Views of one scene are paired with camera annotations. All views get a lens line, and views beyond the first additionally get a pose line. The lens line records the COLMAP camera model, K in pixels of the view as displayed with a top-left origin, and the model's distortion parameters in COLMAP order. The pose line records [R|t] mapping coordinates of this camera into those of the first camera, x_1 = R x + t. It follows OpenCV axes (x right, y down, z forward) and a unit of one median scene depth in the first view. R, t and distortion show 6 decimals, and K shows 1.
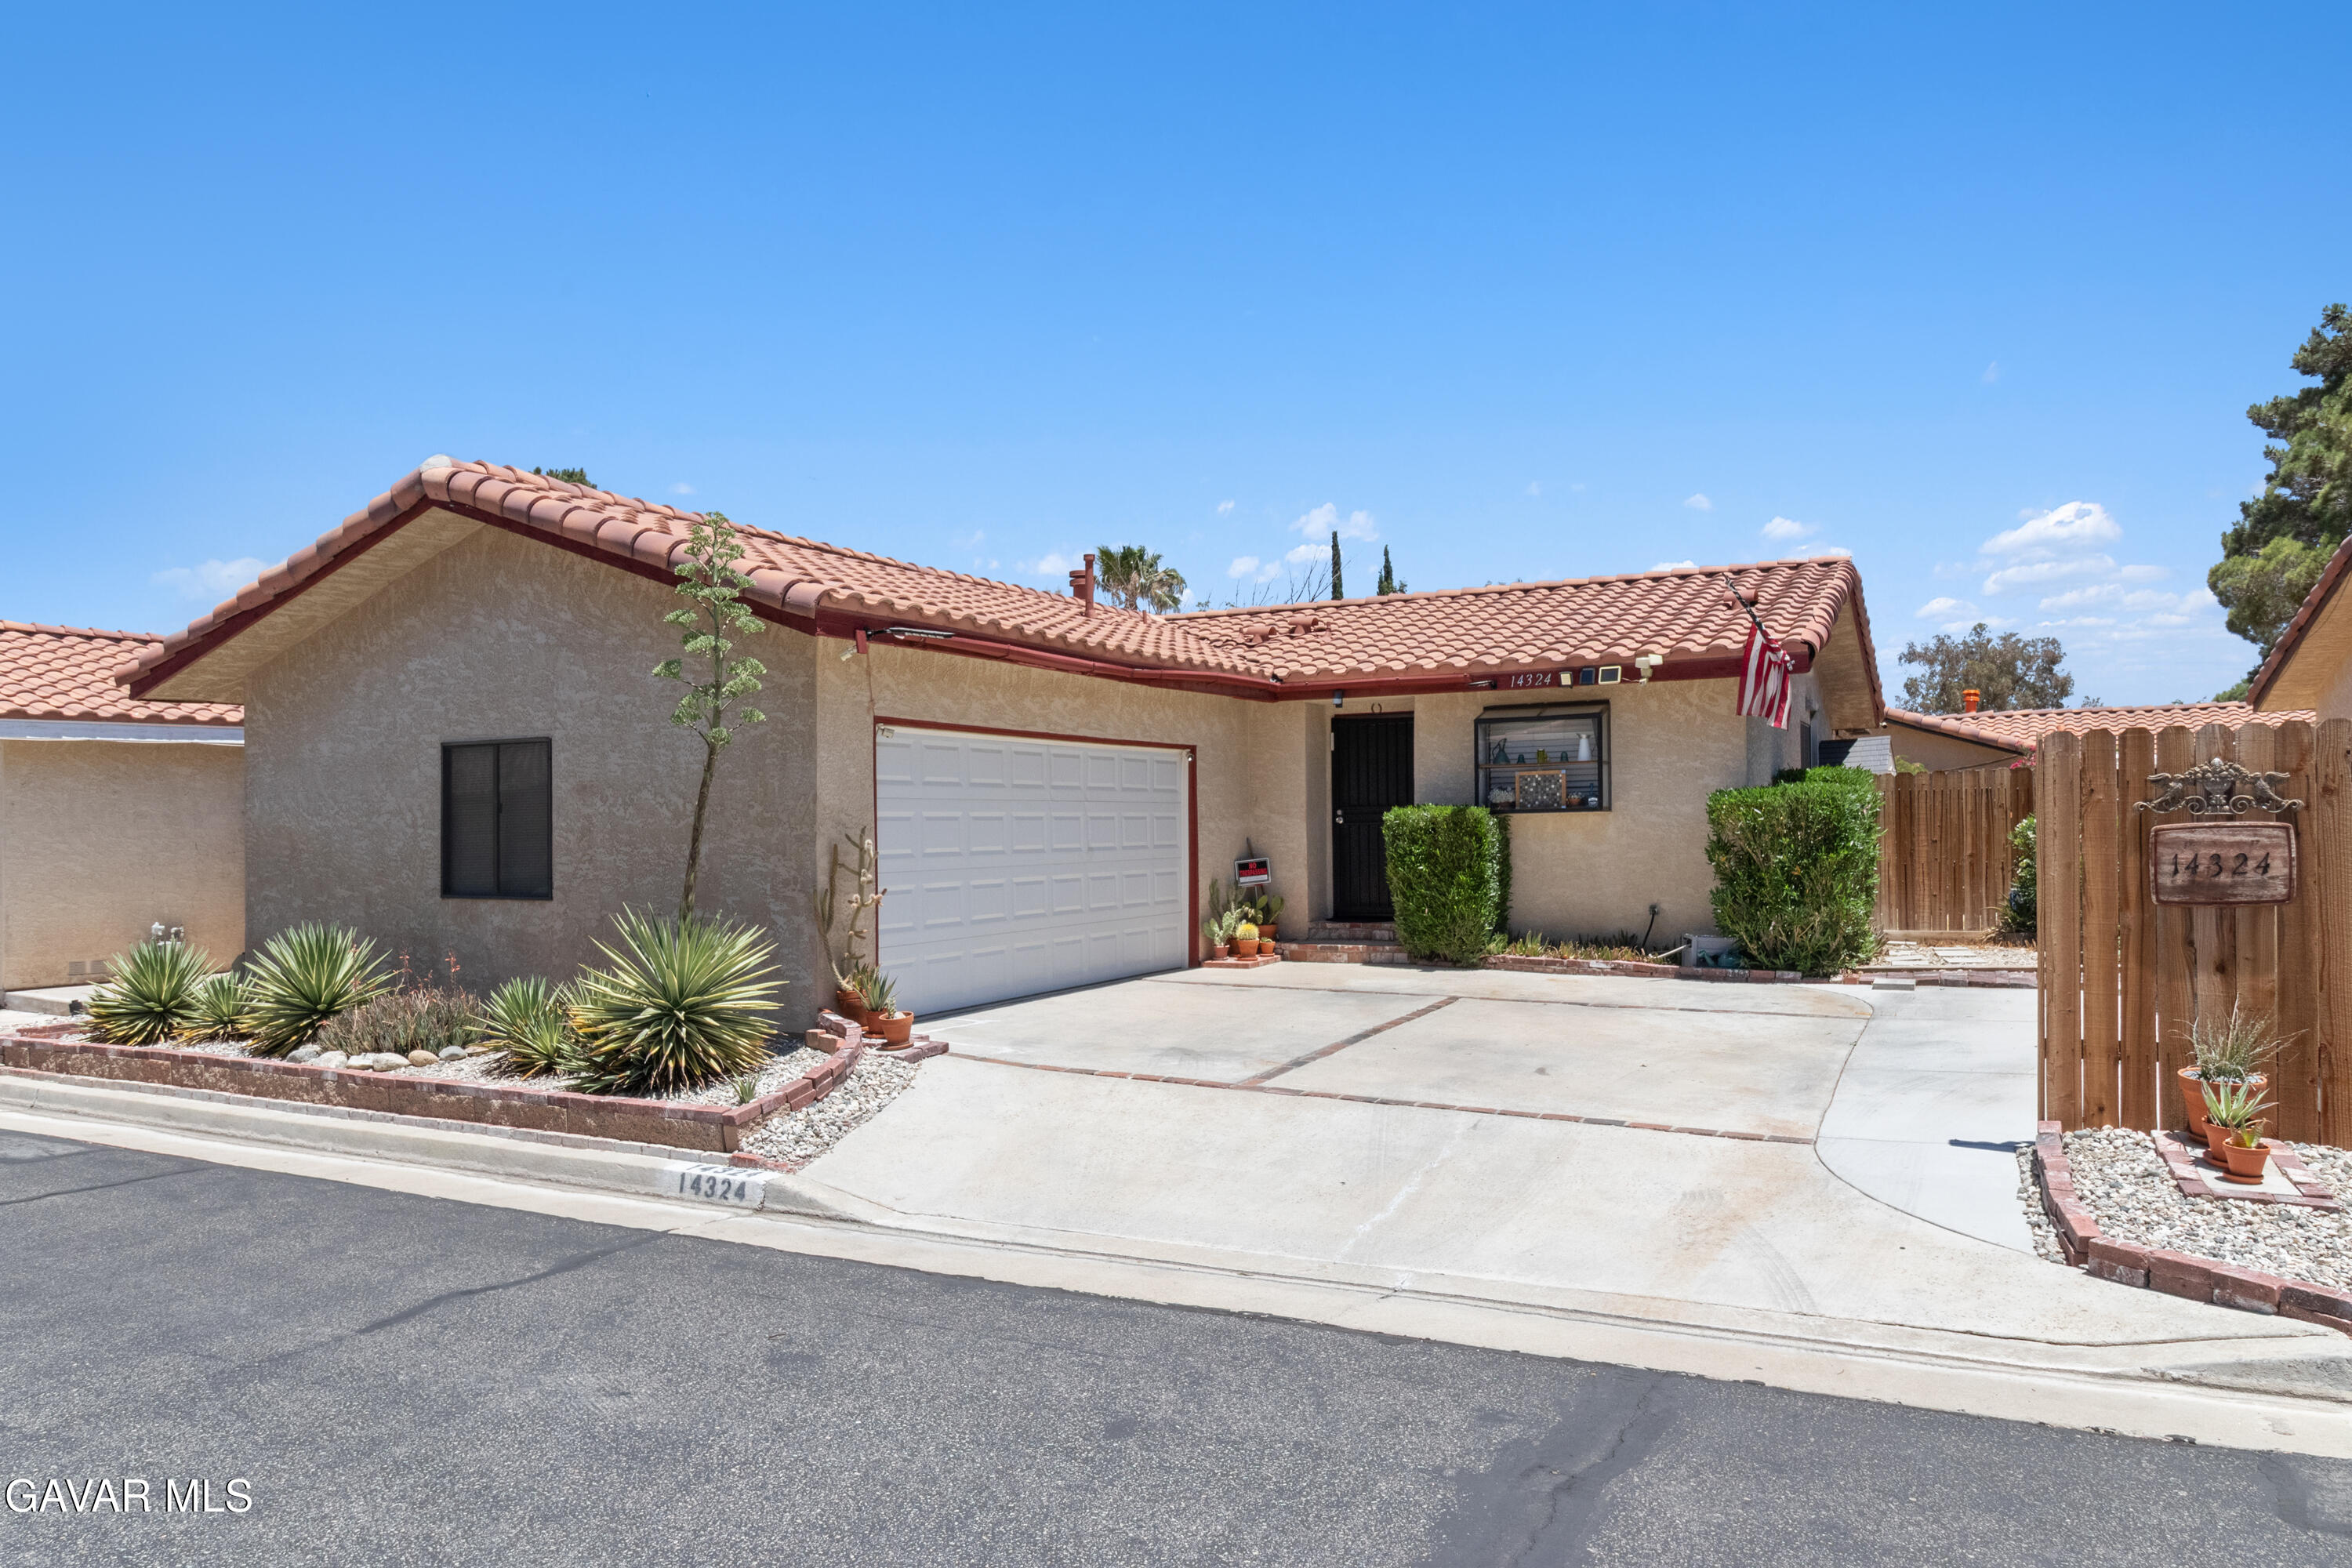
lens RADIAL K [[1510.9, 0, 1175.2], [0, 1510.9, 736.5], [0, 0, 1]] dist [0.003004, 0.002334]
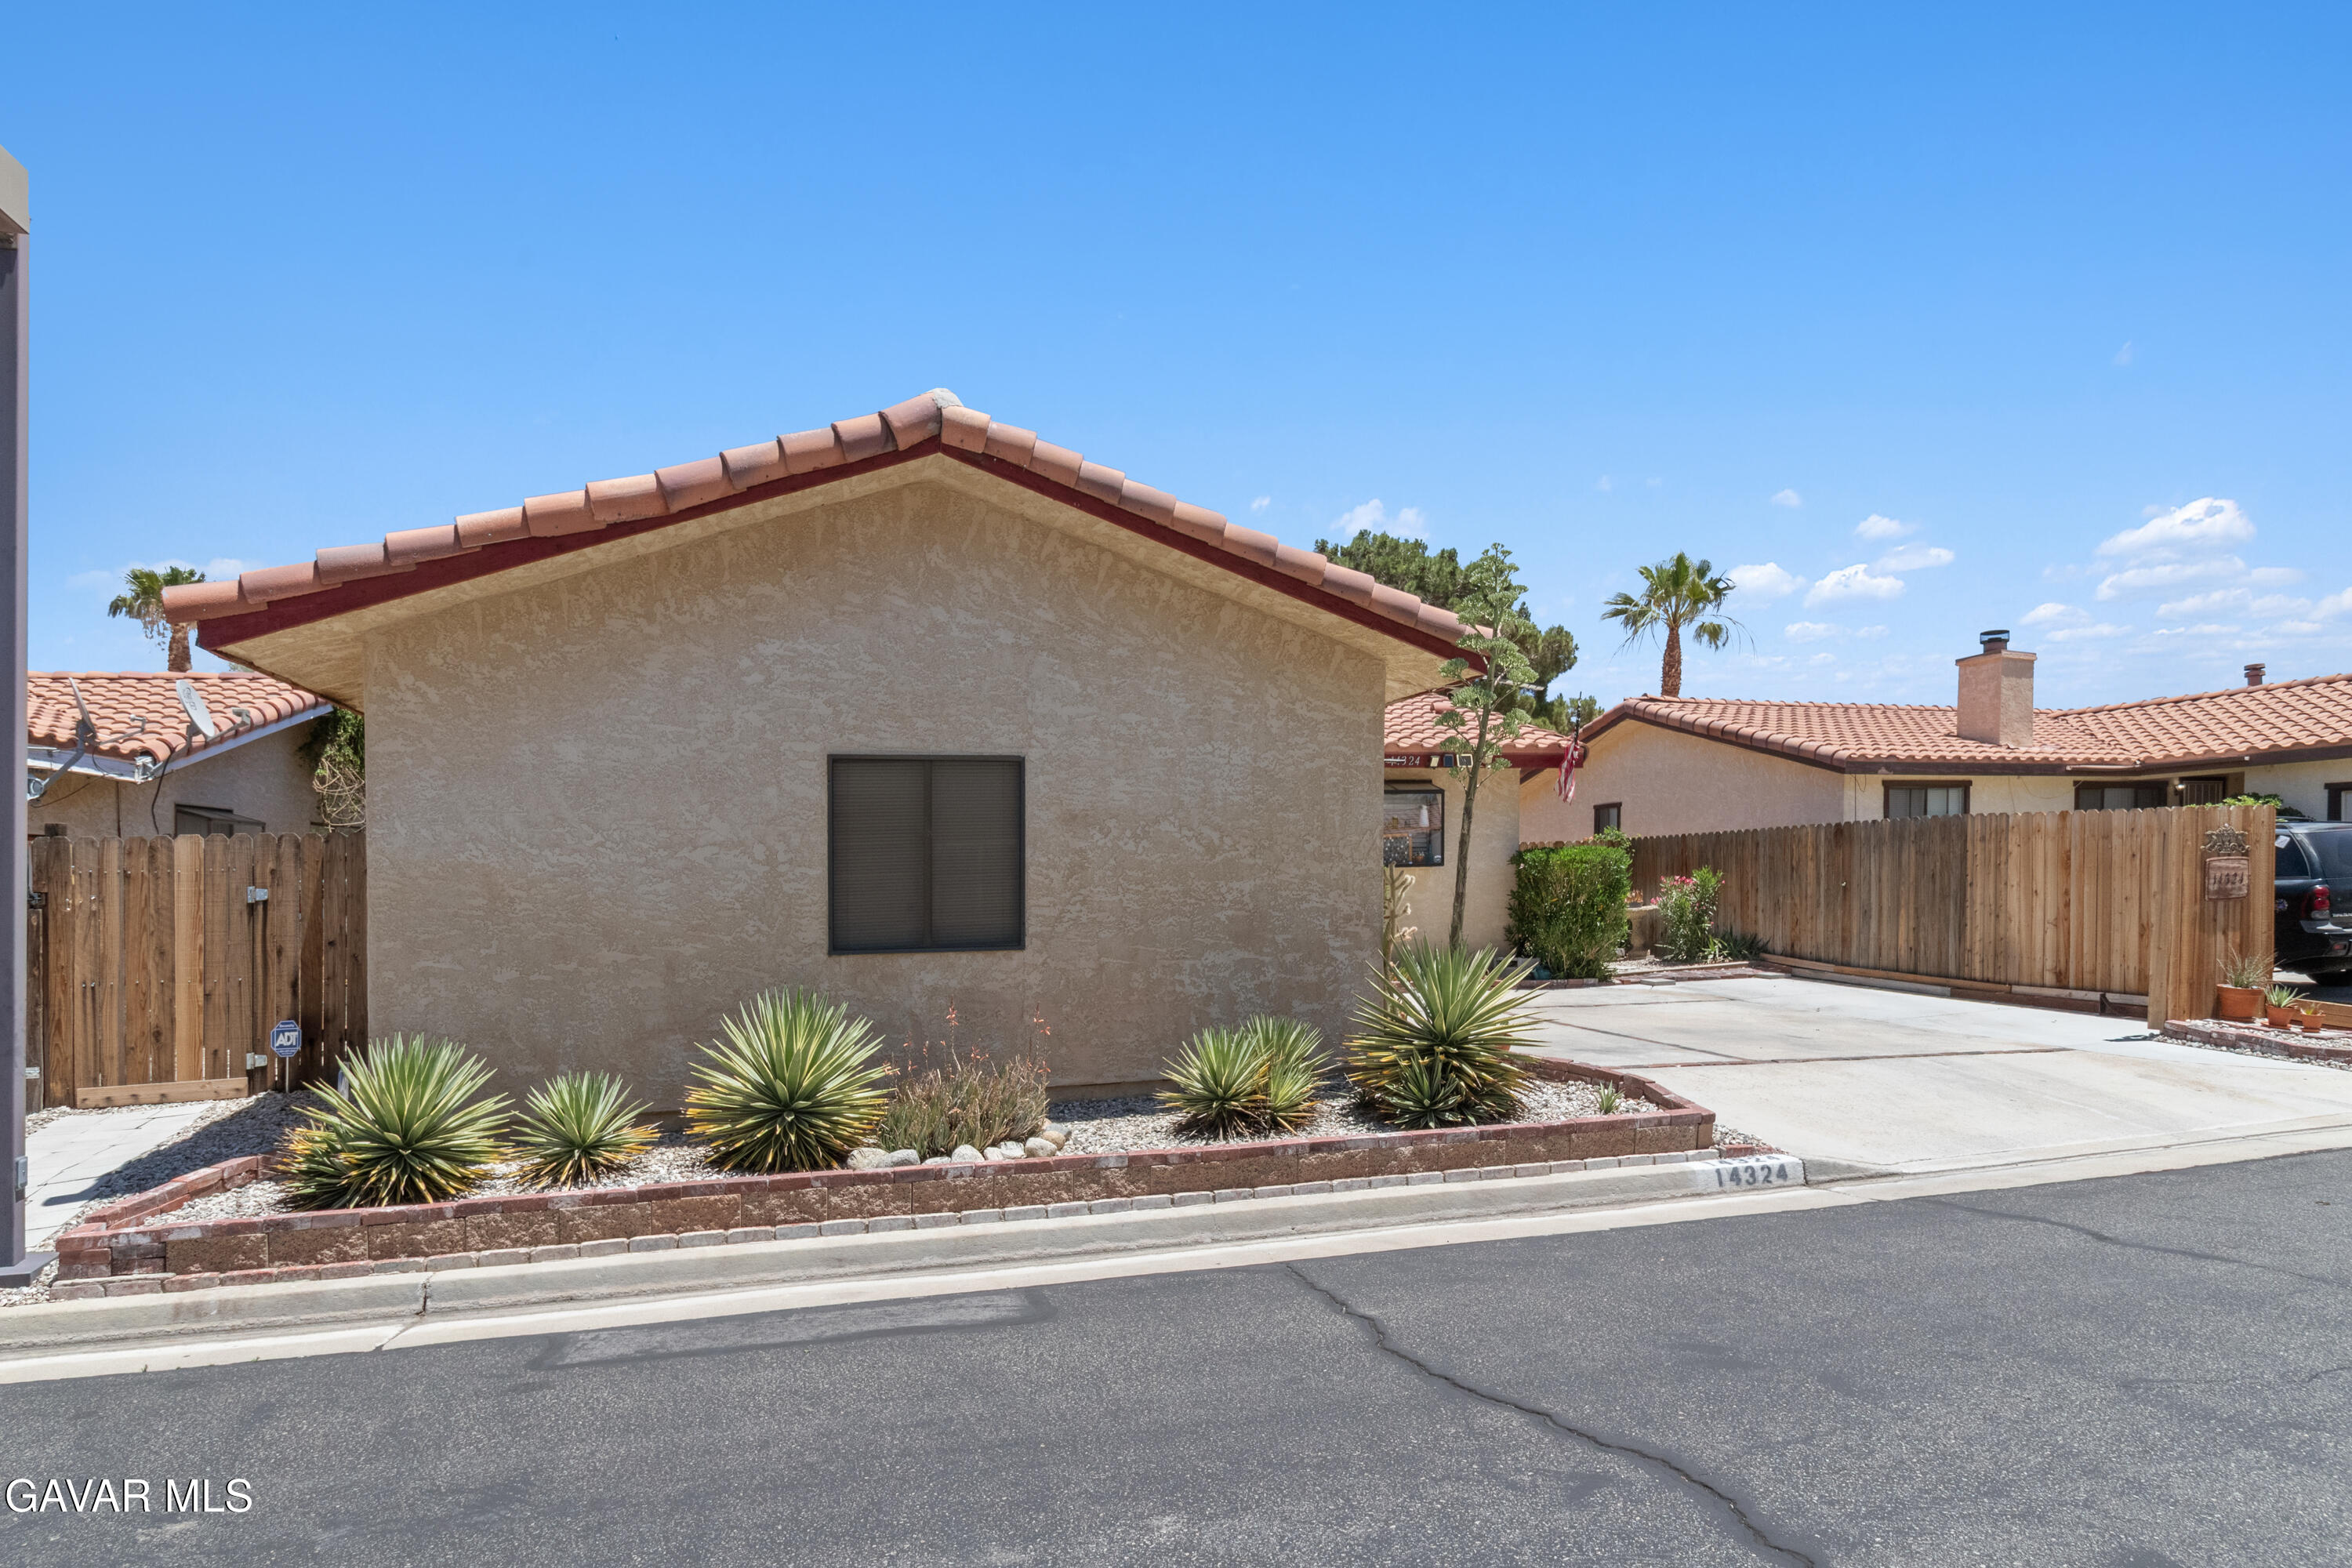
lens RADIAL K [[1384.3, 0, 1179.9], [0, 1384.3, 861.6], [0, 0, 1]] dist [-0.003401, -0.001985]
pose [[0.723263, 0.012040, 0.690468, -0.881564], [-0.029317, 0.999482, 0.013280, 0.046255], [-0.689950, -0.029847, 0.723241, 0.381603]]
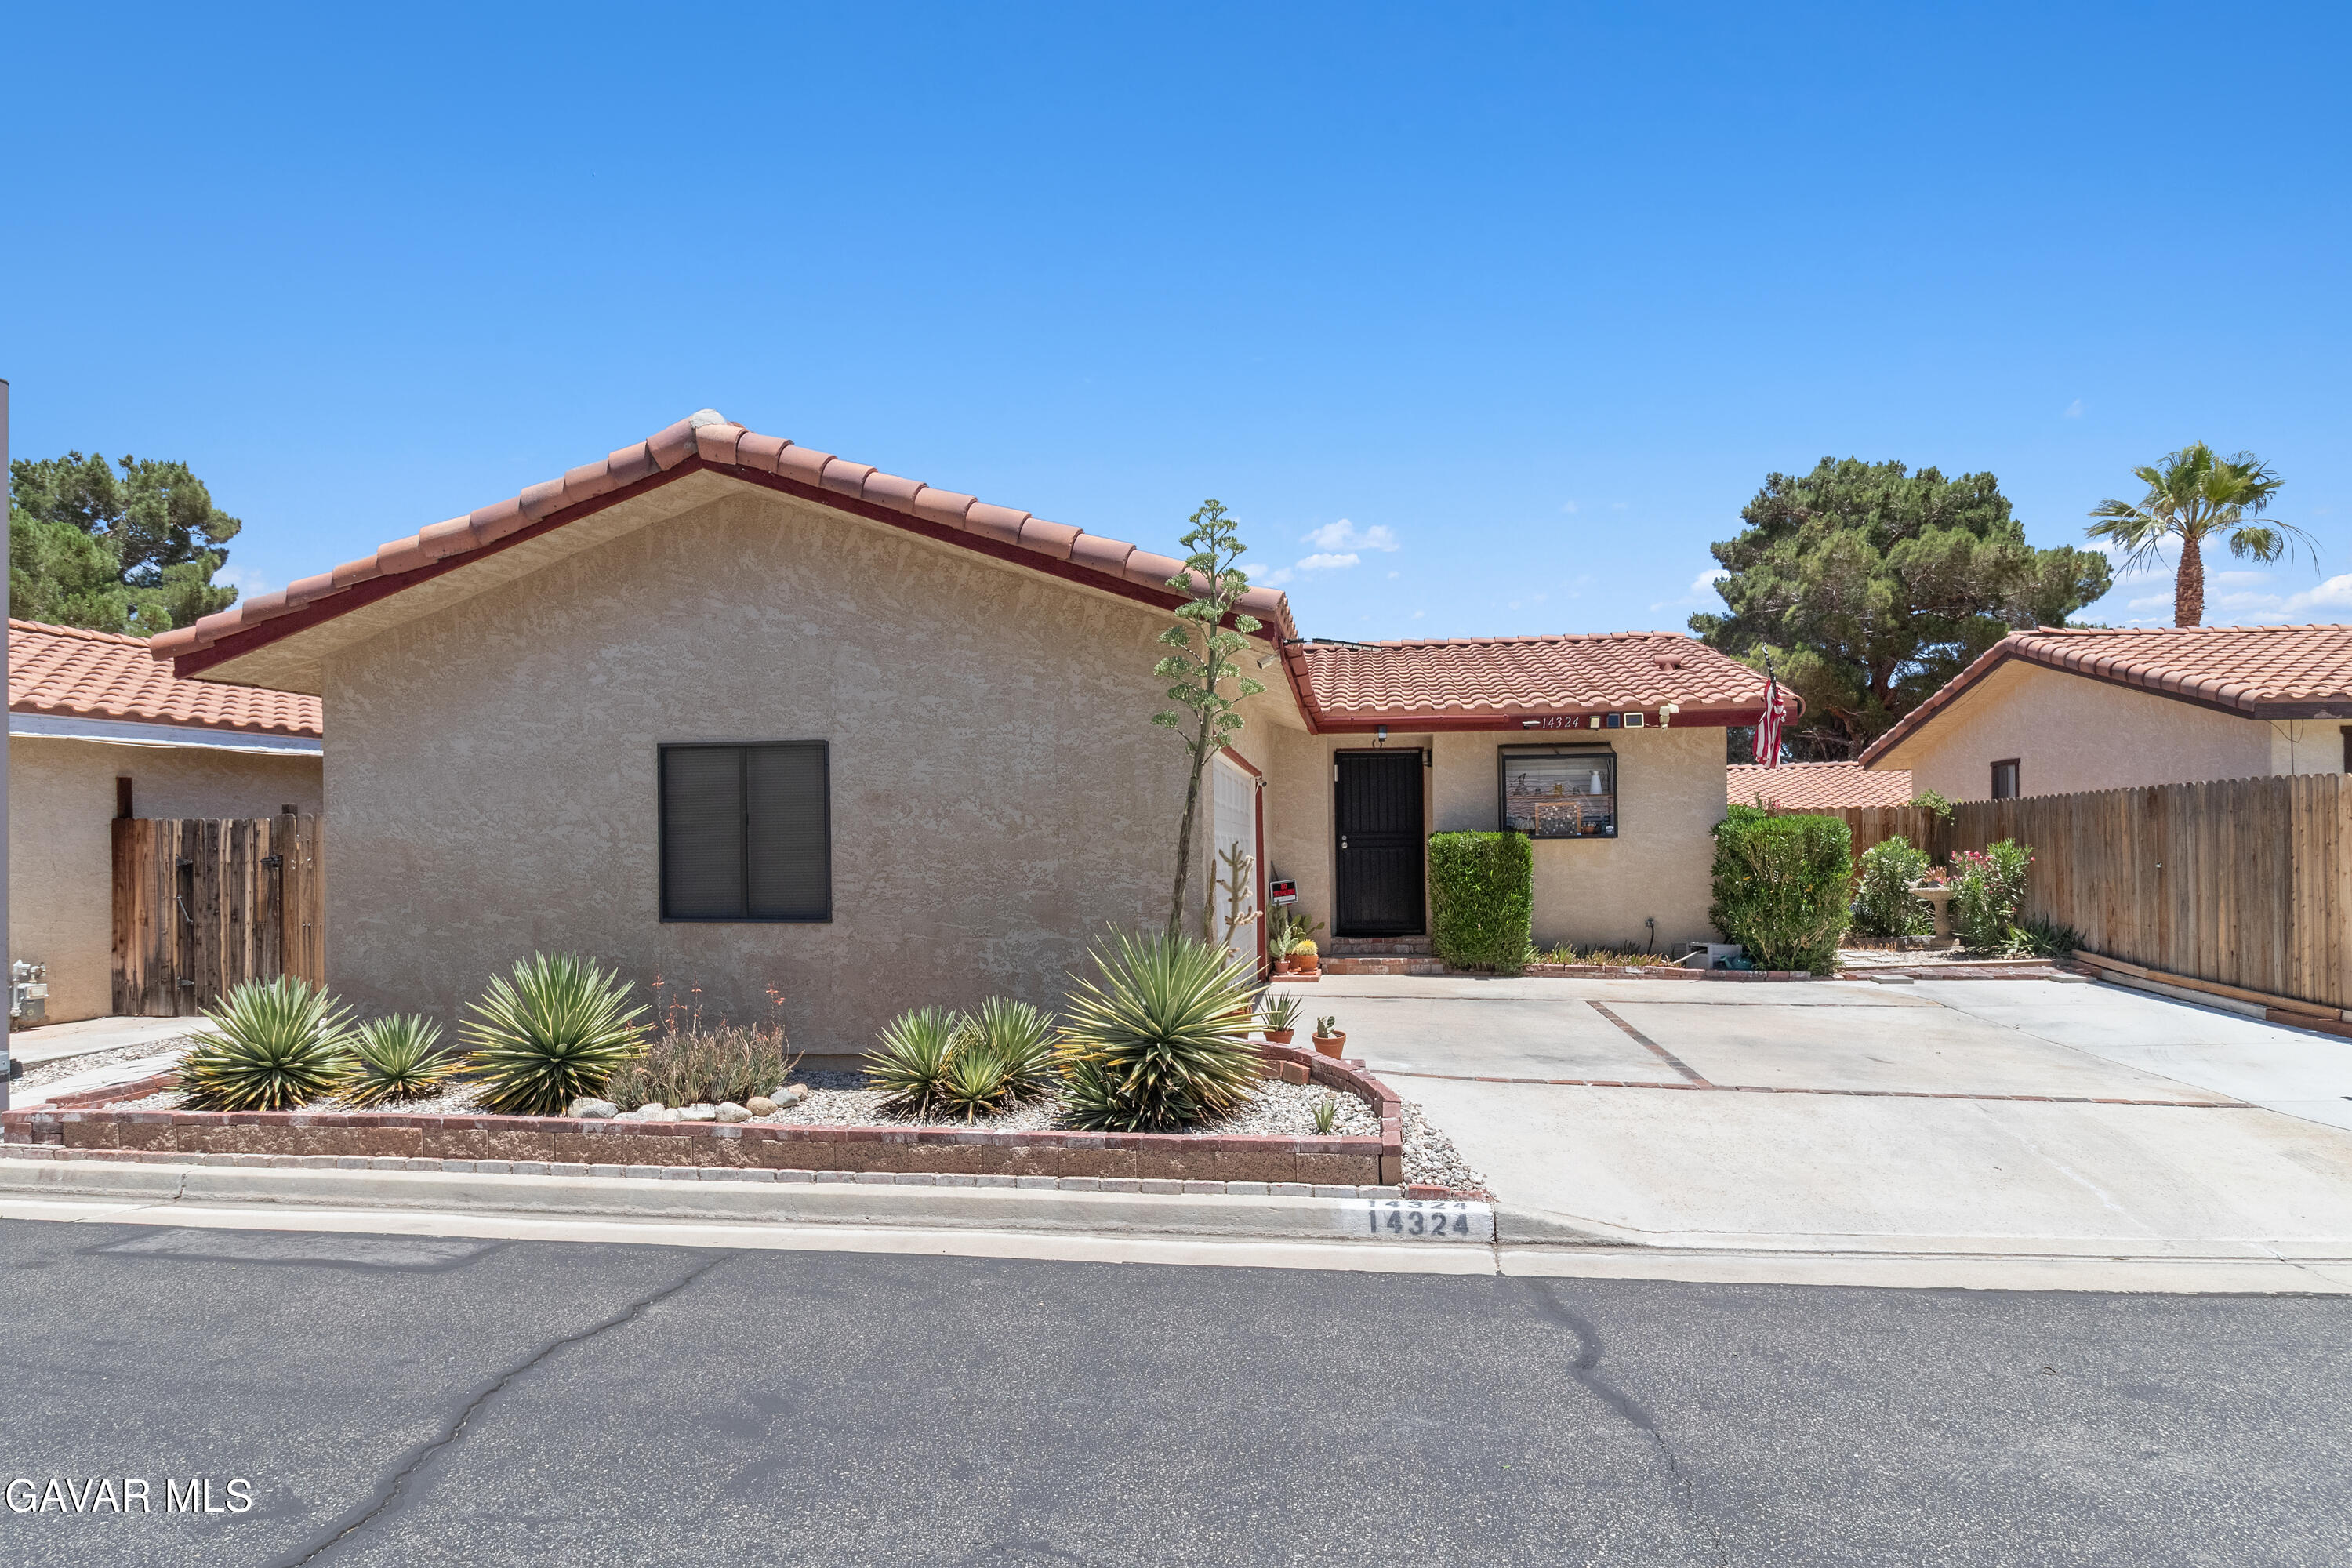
lens RADIAL K [[1336.8, 0, 1136.6], [0, 1336.8, 794.3], [0, 0, 1]] dist [-0.002507, -0.001157]
pose [[0.942718, 0.020509, 0.332958, -0.504435], [-0.023905, 0.999696, 0.006106, 0.023131], [-0.332732, -0.013715, 0.942922, 0.194749]]
